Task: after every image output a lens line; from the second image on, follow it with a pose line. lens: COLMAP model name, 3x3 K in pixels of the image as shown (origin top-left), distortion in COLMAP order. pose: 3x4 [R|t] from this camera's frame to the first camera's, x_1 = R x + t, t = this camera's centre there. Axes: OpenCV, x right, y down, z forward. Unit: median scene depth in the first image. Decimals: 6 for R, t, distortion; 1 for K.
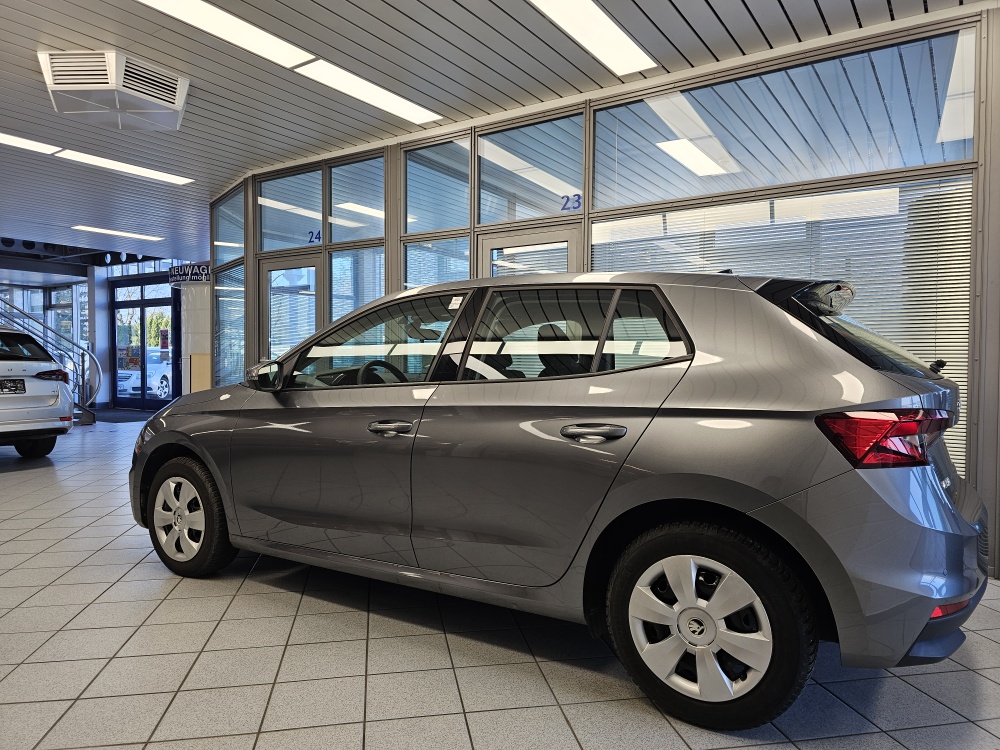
lens RADIAL K [[671.7, 0, 512.7], [0, 671.7, 372.6], [0, 0, 1]] dist [0.058296, -0.048952]
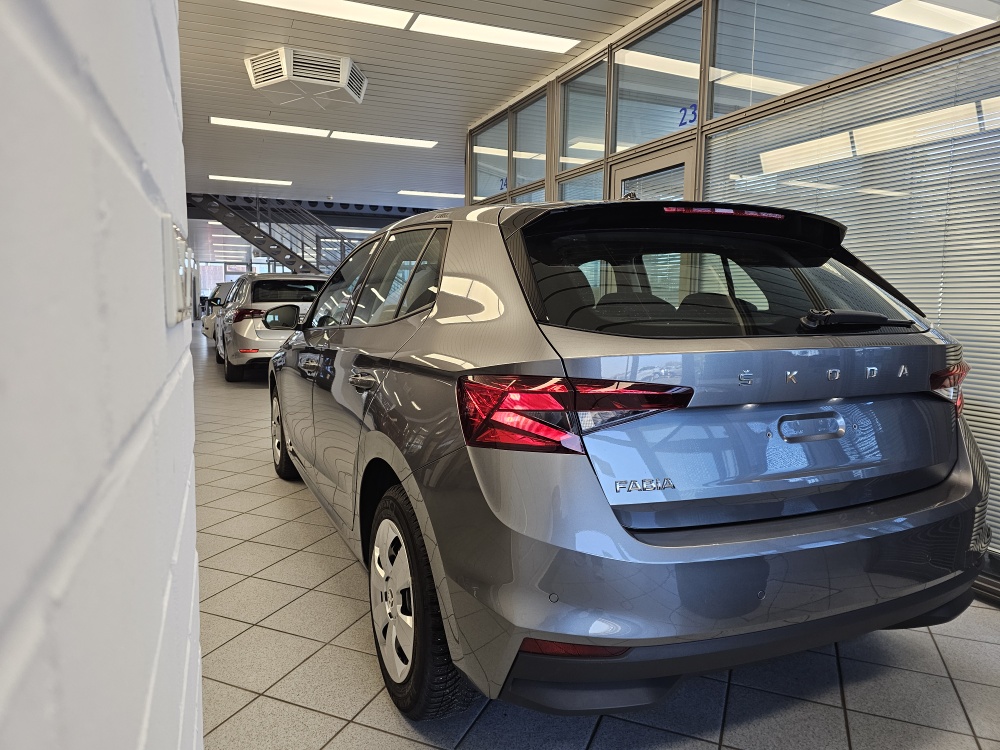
lens RADIAL K [[671.7, 0, 512.7], [0, 671.7, 372.6], [0, 0, 1]] dist [0.058296, -0.048952]
pose [[0.828130, 0.063404, -0.556939, 0.401506], [-0.014589, 0.995684, 0.091660, -0.005952], [0.560346, -0.067781, 0.825480, 0.152728]]
